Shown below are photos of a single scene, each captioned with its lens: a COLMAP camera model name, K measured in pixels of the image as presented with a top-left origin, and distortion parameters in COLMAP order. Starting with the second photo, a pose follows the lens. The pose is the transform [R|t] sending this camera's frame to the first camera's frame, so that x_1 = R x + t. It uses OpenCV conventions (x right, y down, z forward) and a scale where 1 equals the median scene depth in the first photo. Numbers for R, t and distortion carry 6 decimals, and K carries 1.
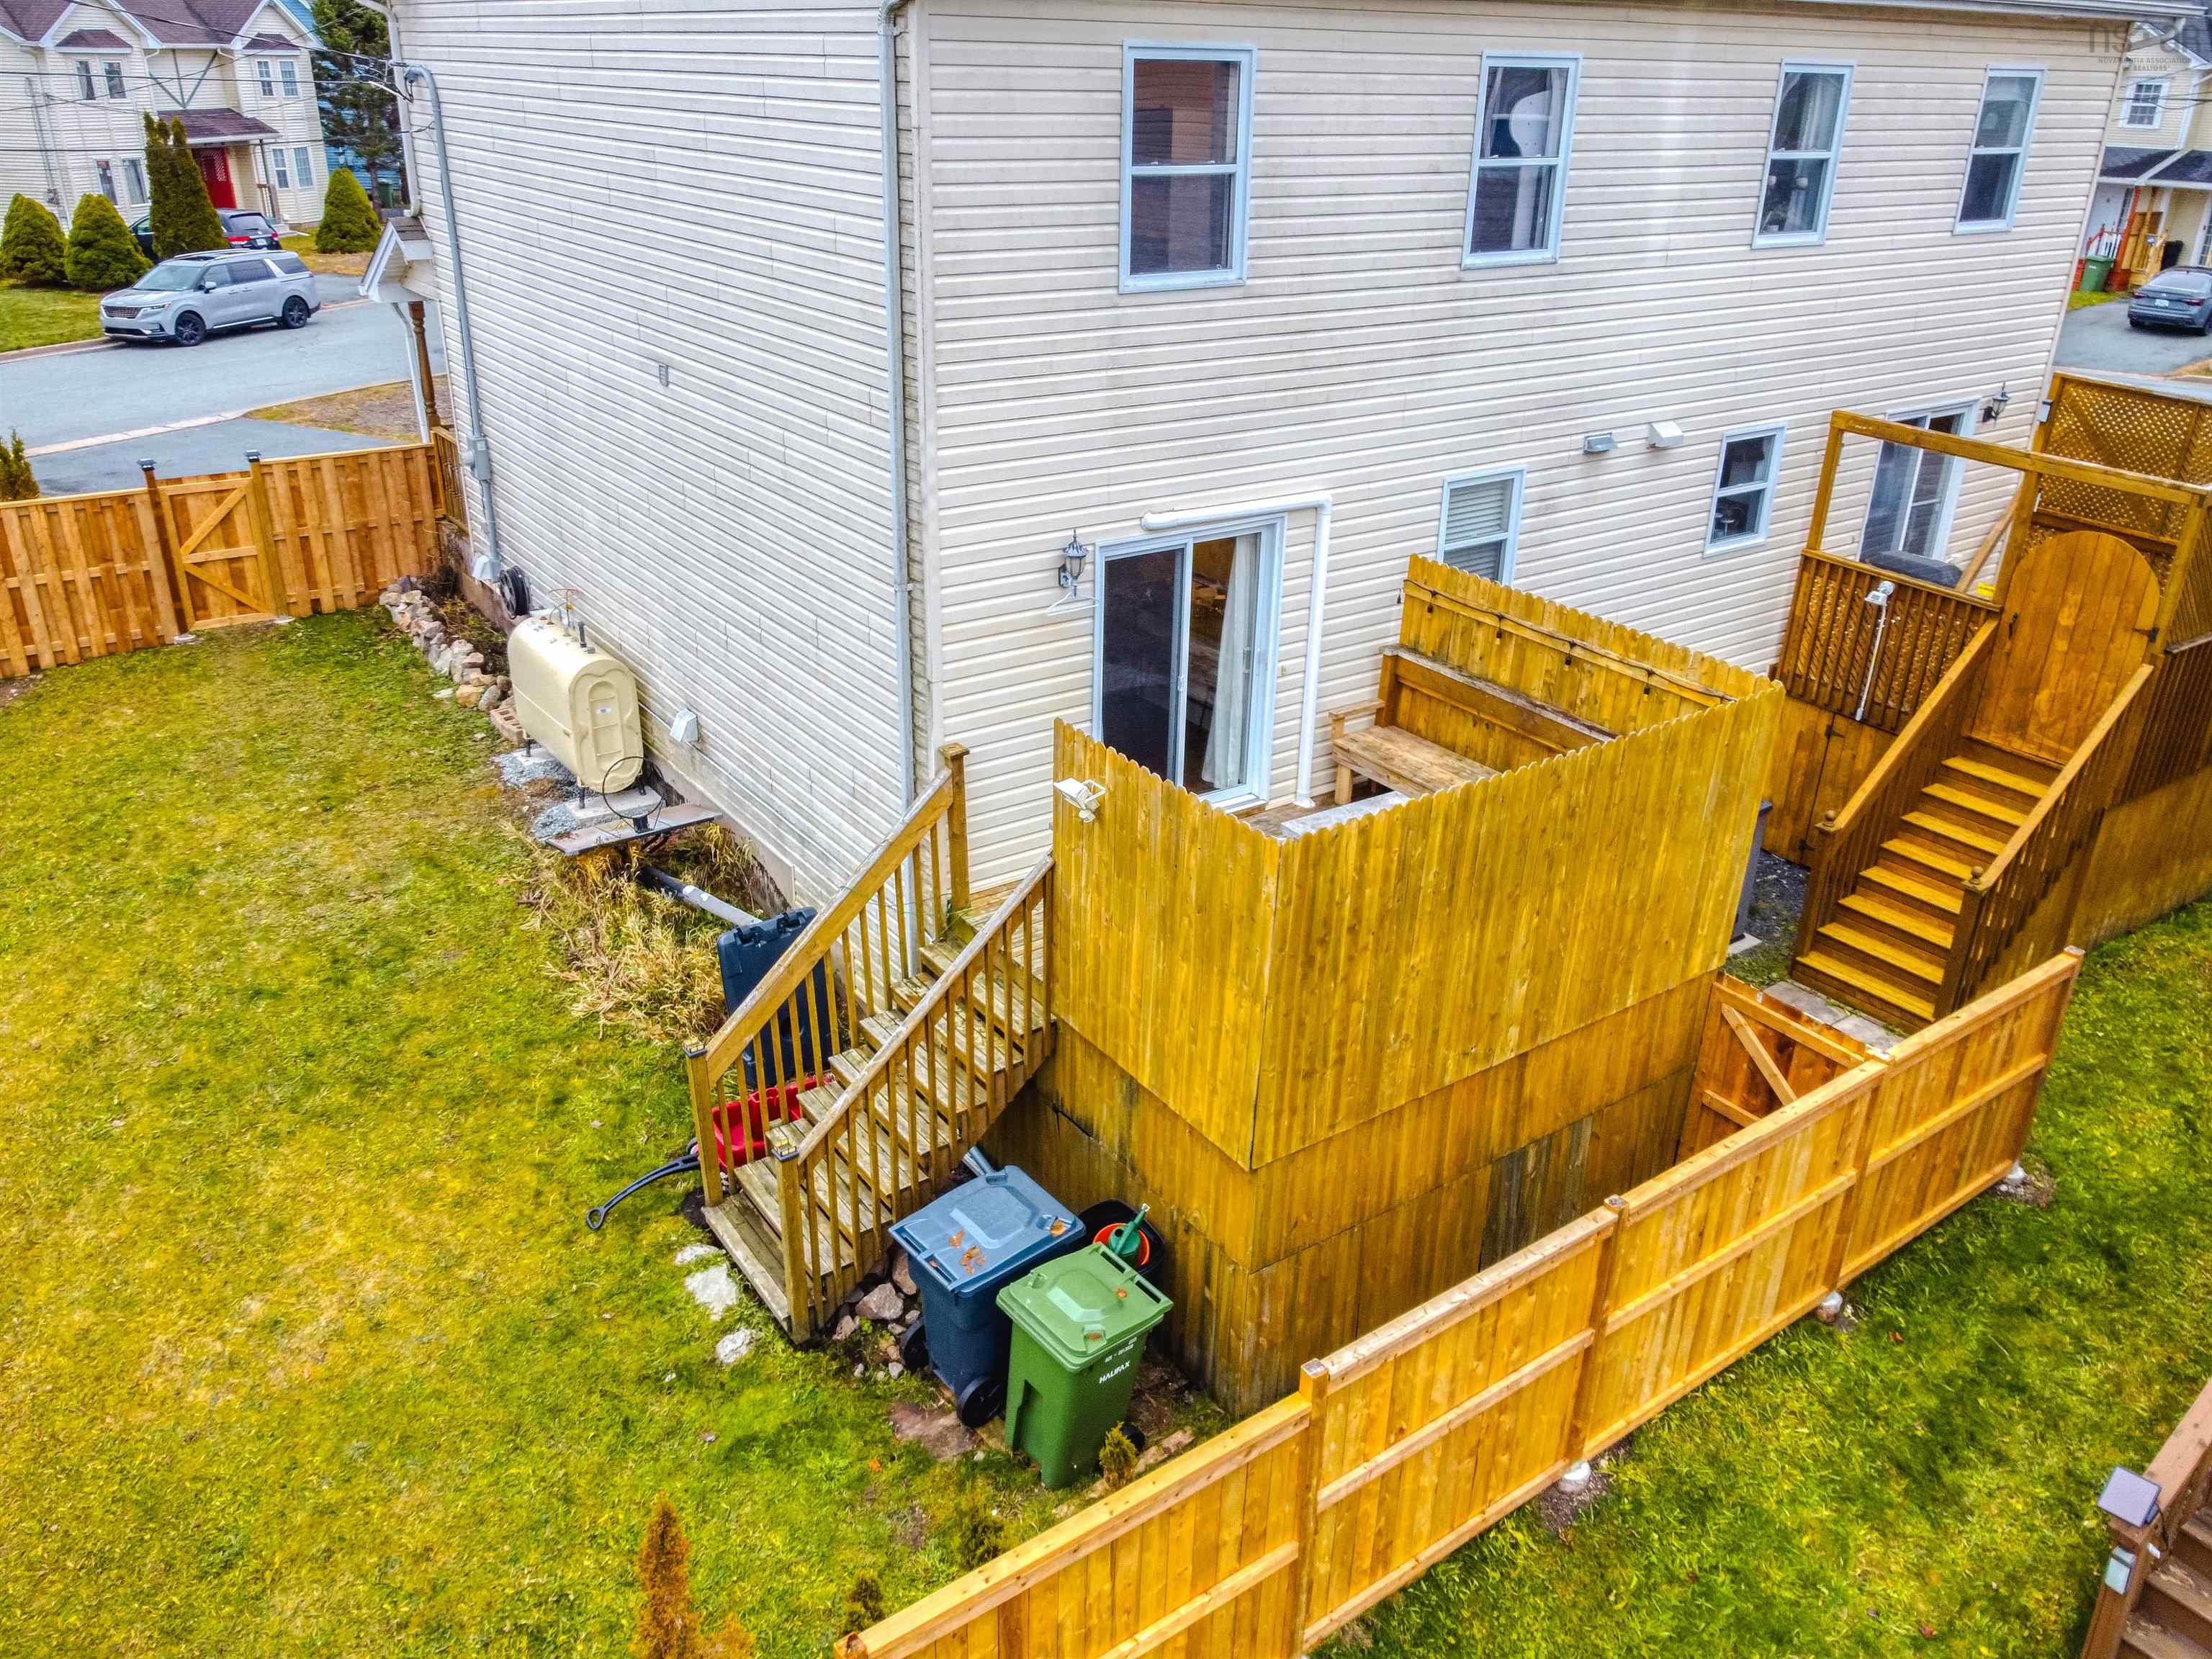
lens RADIAL K [[1678.1, 0, 1111.2], [0, 1678.1, 827.1], [0, 0, 1]] dist [-0.001008, -0.005340]
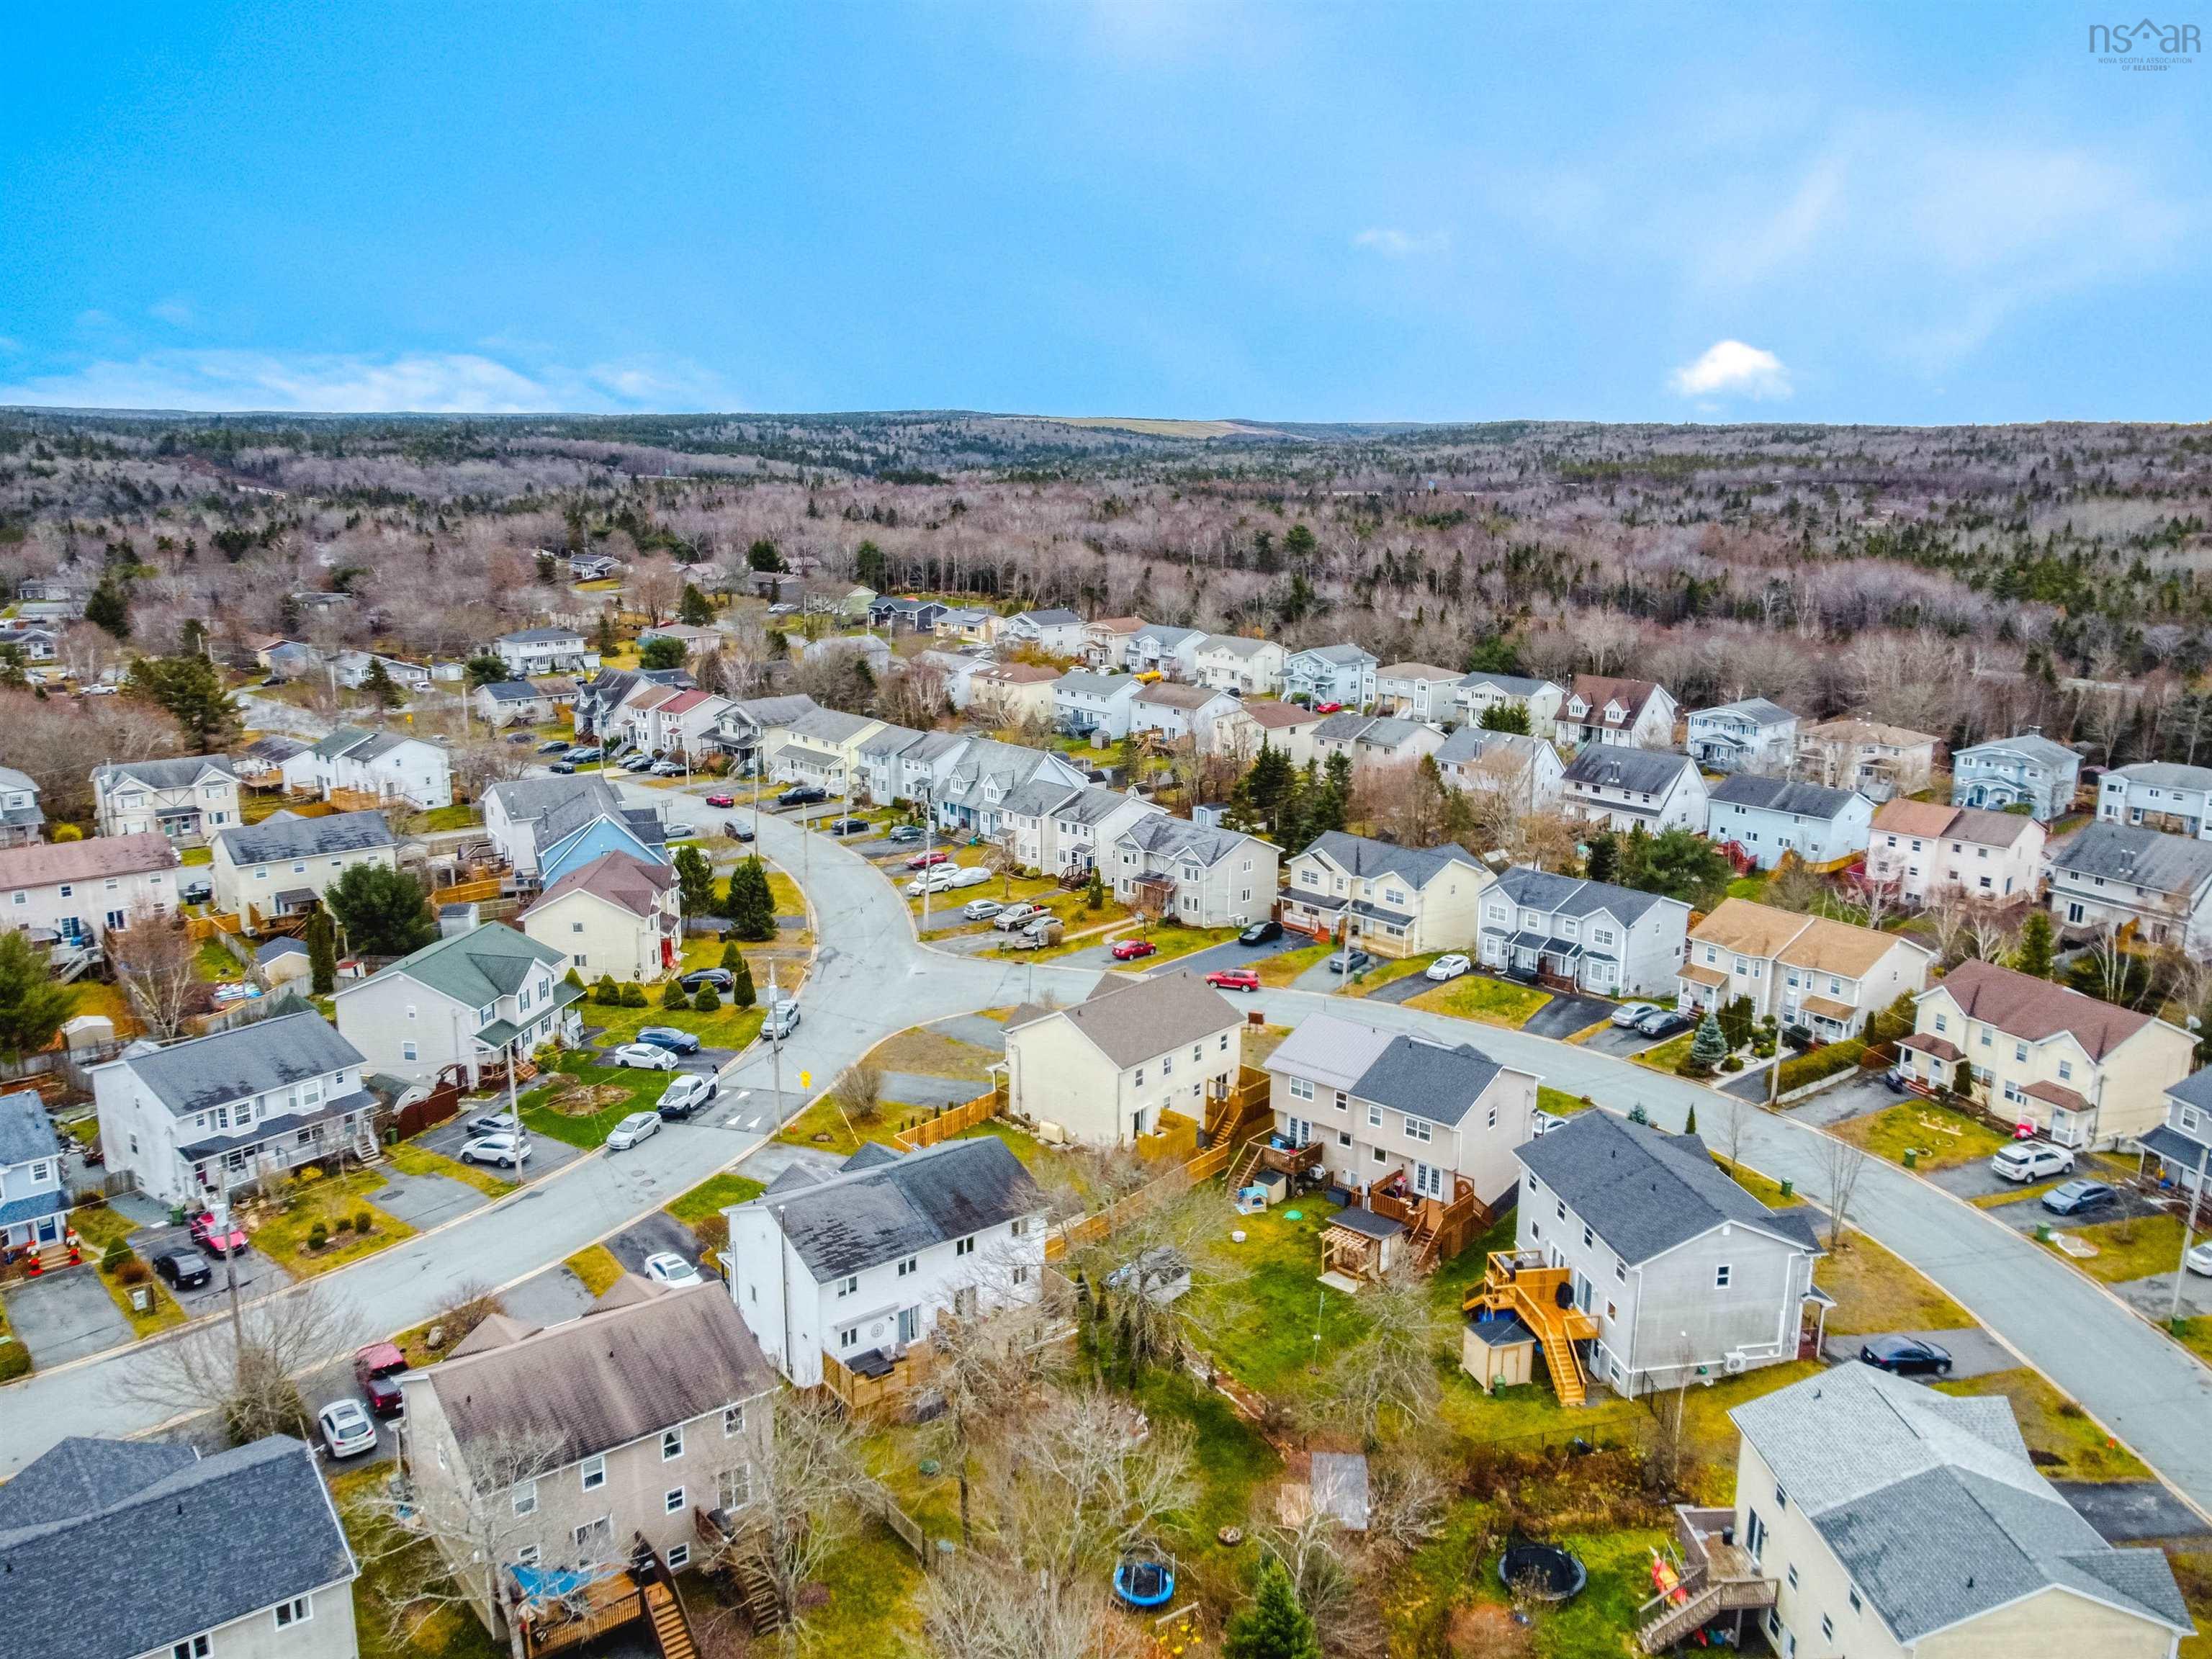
lens RADIAL K [[1678.1, 0, 1098.3], [0, 1678.1, 830.9], [0, 0, 1]] dist [-0.001008, -0.005340]
pose [[0.976132, -0.066963, 0.206597, -2.235401], [0.105946, 0.977232, -0.183828, 0.017938], [-0.189583, 0.201329, 0.961002, -9.252567]]
